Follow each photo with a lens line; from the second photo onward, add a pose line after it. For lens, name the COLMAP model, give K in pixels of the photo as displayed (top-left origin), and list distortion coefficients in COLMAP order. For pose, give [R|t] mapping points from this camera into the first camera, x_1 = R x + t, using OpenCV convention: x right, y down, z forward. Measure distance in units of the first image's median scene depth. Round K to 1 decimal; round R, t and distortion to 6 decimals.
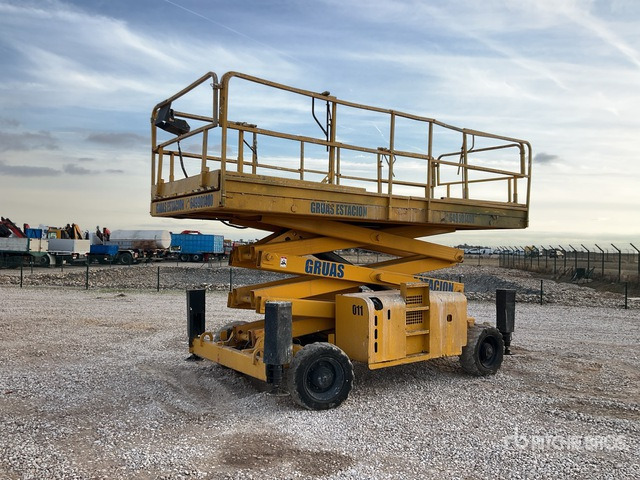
lens RADIAL K [[541.1, 0, 320.0], [0, 541.1, 240.0], [0, 0, 1]] dist [0.011494, 0.001189]
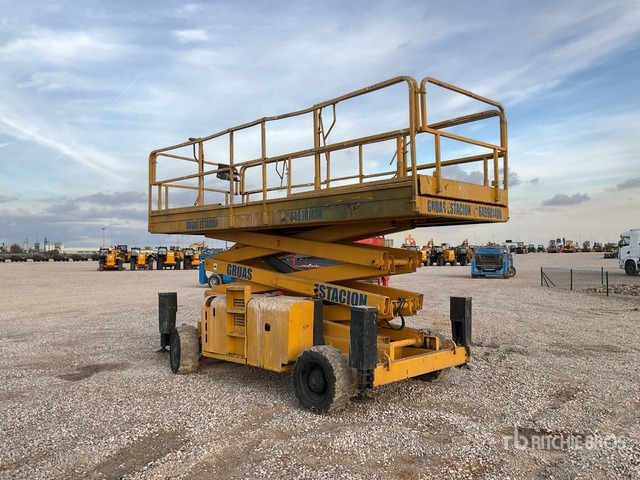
lens RADIAL K [[541.1, 0, 320.0], [0, 541.1, 240.0], [0, 0, 1]] dist [0.011494, 0.001189]
pose [[0.134071, -0.049134, -0.989753, 1.172249], [0.031624, 0.998473, -0.045284, 0.040742], [0.990467, -0.025229, 0.135420, 0.970657]]
